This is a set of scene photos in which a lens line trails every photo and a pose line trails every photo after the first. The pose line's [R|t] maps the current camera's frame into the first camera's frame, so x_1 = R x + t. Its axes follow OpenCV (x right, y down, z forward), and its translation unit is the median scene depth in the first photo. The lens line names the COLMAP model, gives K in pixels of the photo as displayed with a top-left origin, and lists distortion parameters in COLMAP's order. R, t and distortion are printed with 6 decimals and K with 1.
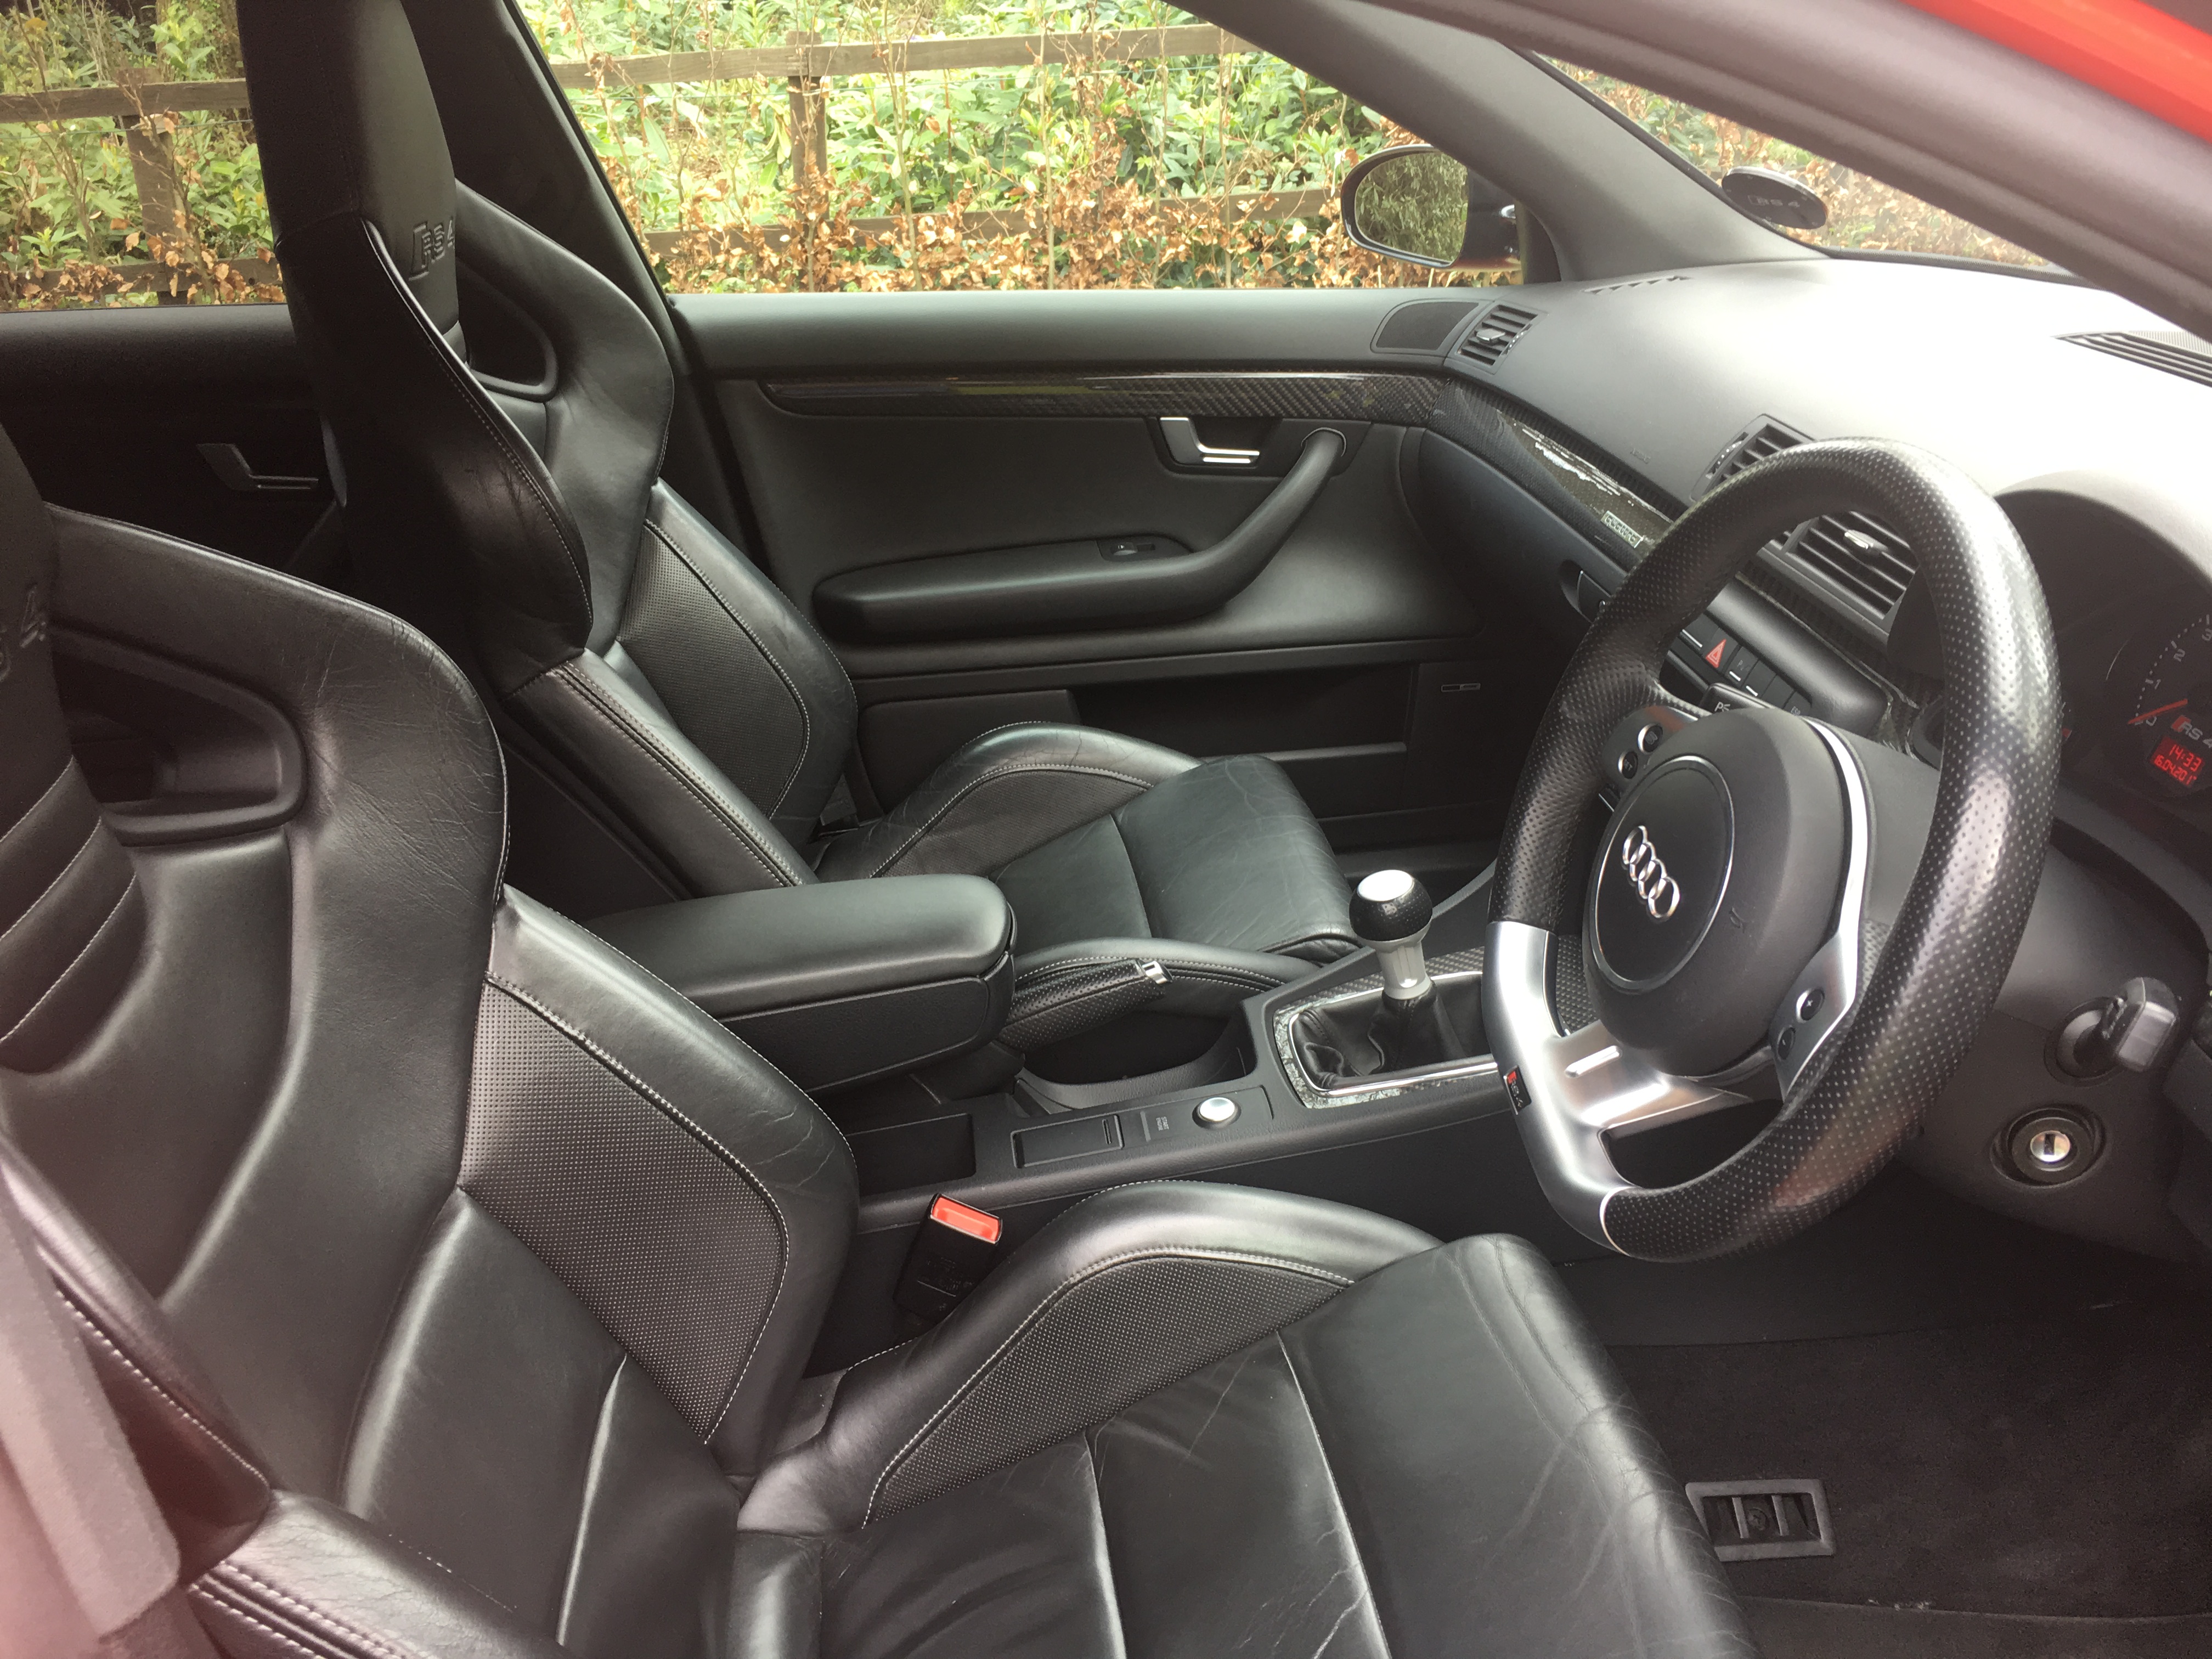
lens RADIAL K [[1885.4, 0, 1110.9], [0, 1885.4, 824.5], [0, 0, 1]] dist [0.069378, -0.100247]
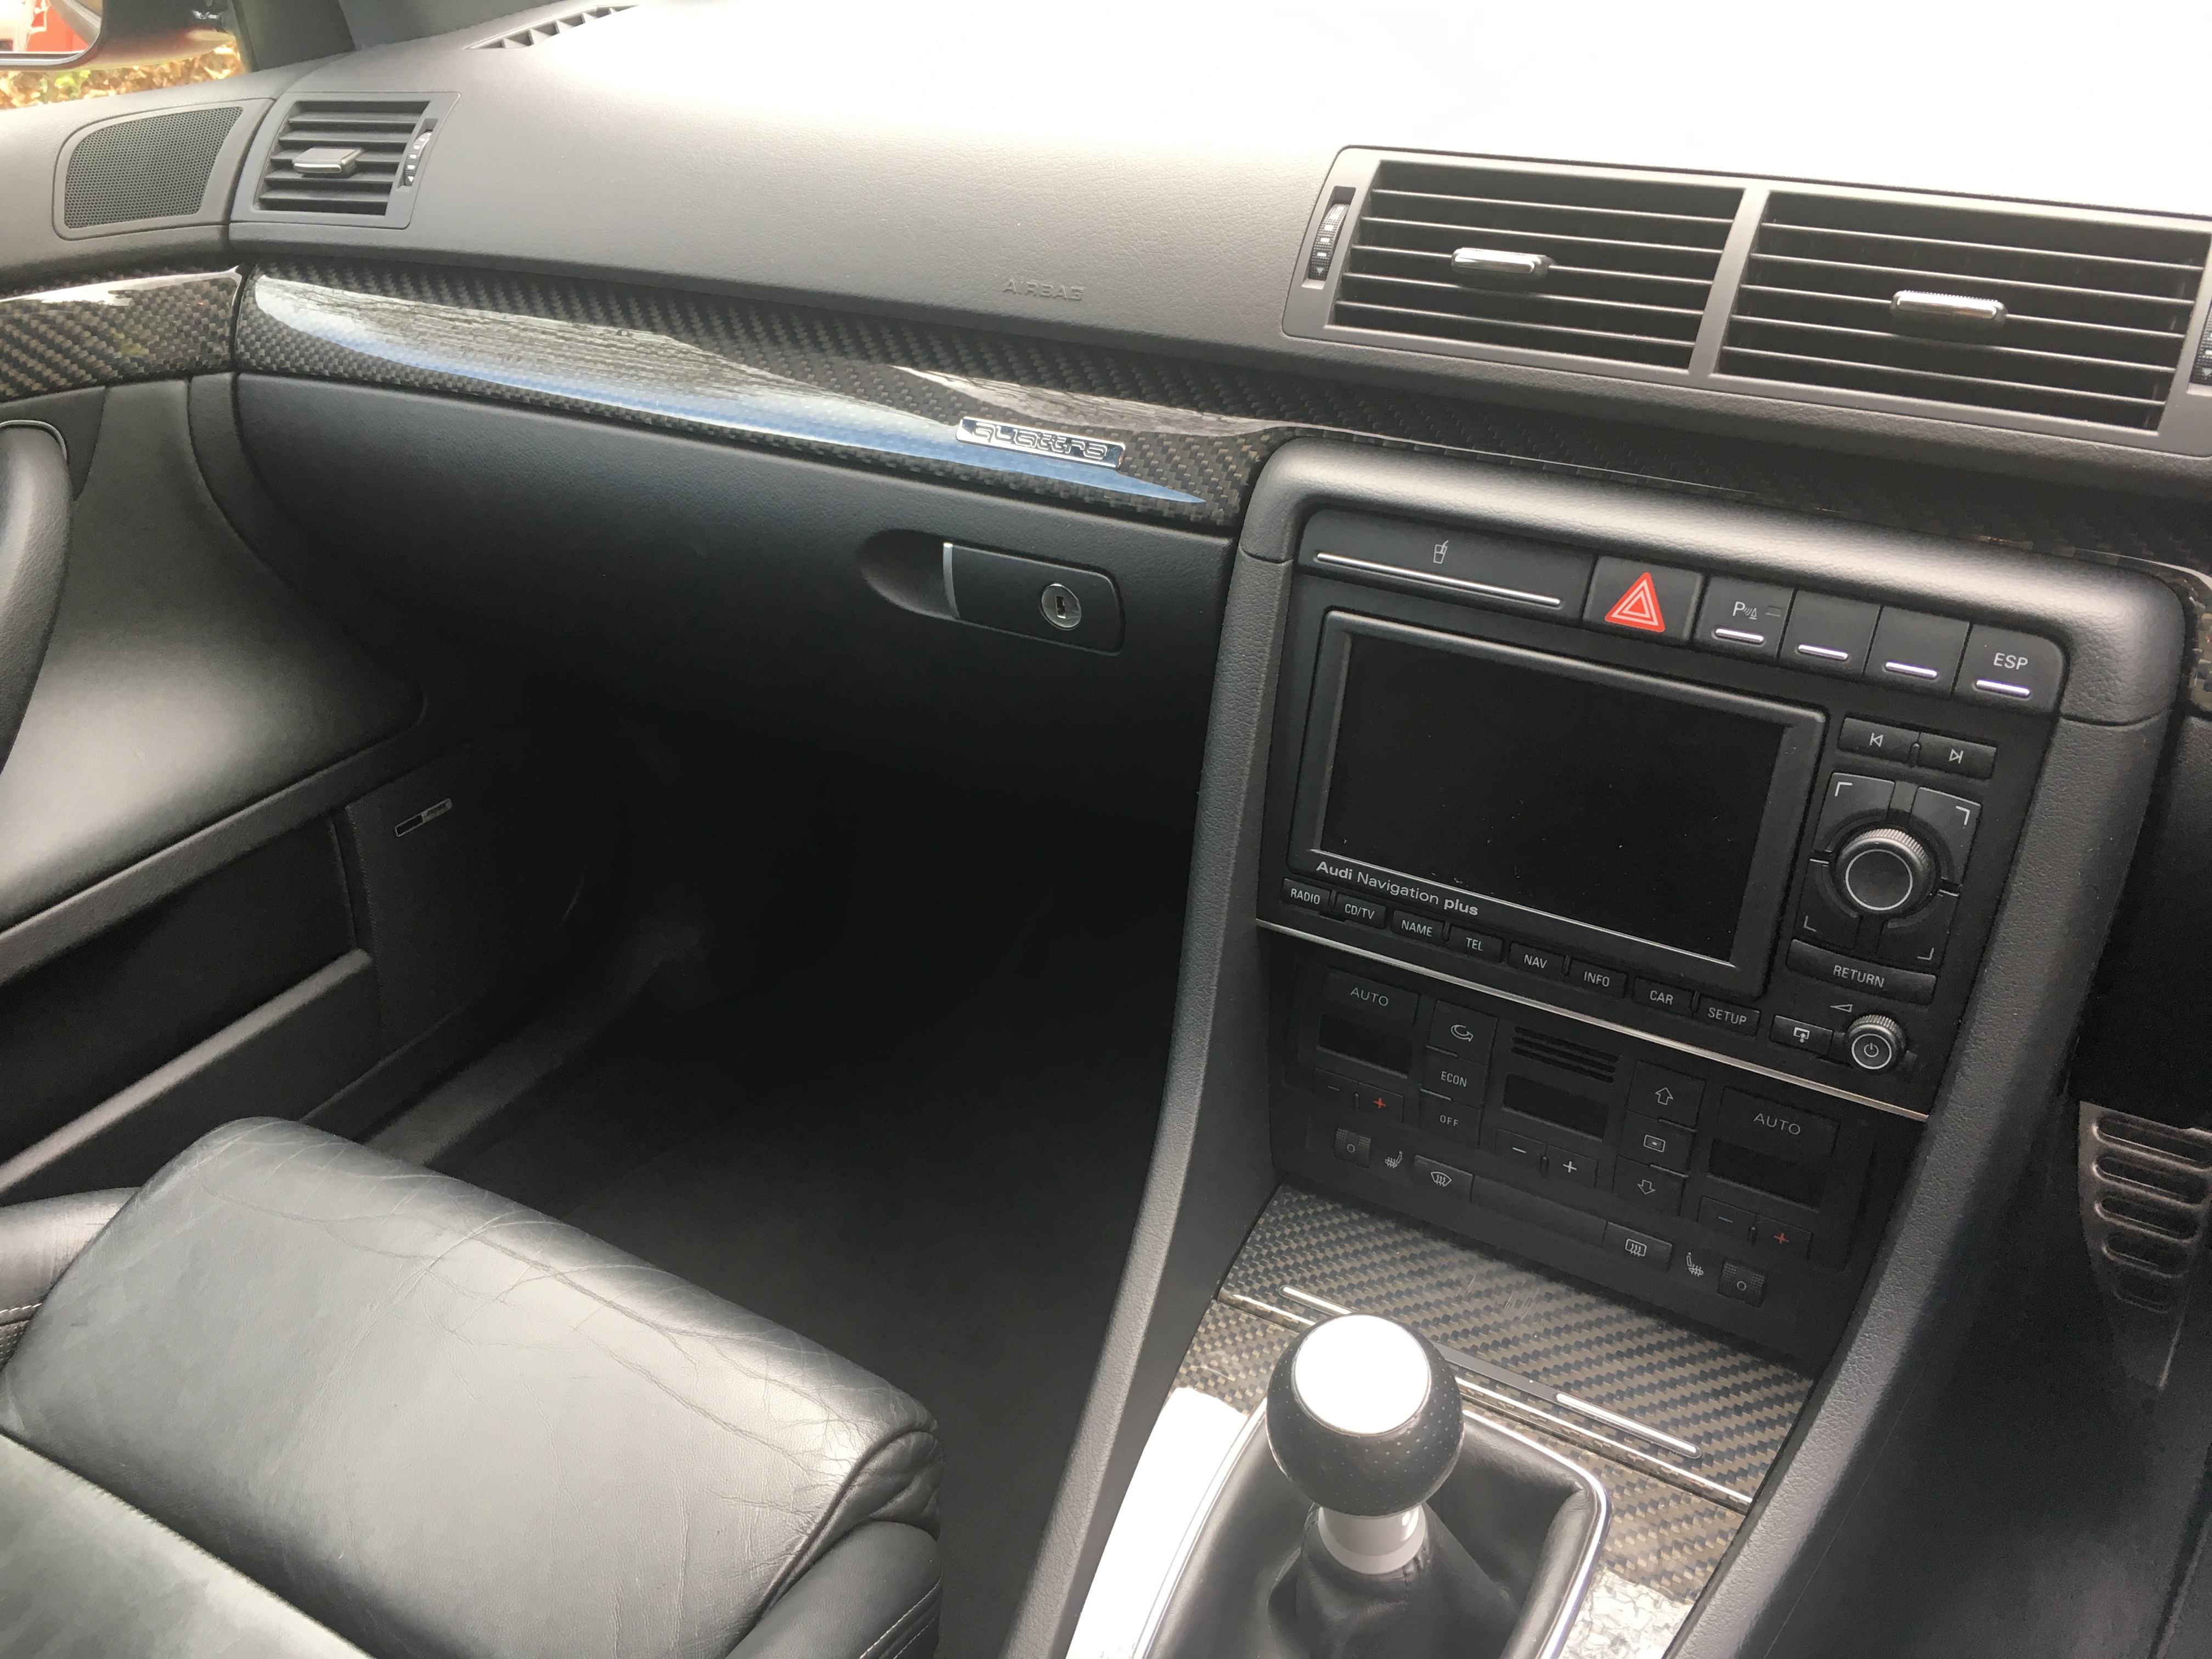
lens RADIAL K [[1885.4, 0, 1119.1], [0, 1885.4, 834.0], [0, 0, 1]] dist [0.069378, -0.100247]
pose [[0.604234, -0.385351, 0.697428, -0.093848], [0.343713, 0.915710, 0.208174, -0.129136], [-0.718862, 0.113929, 0.685753, 0.529473]]
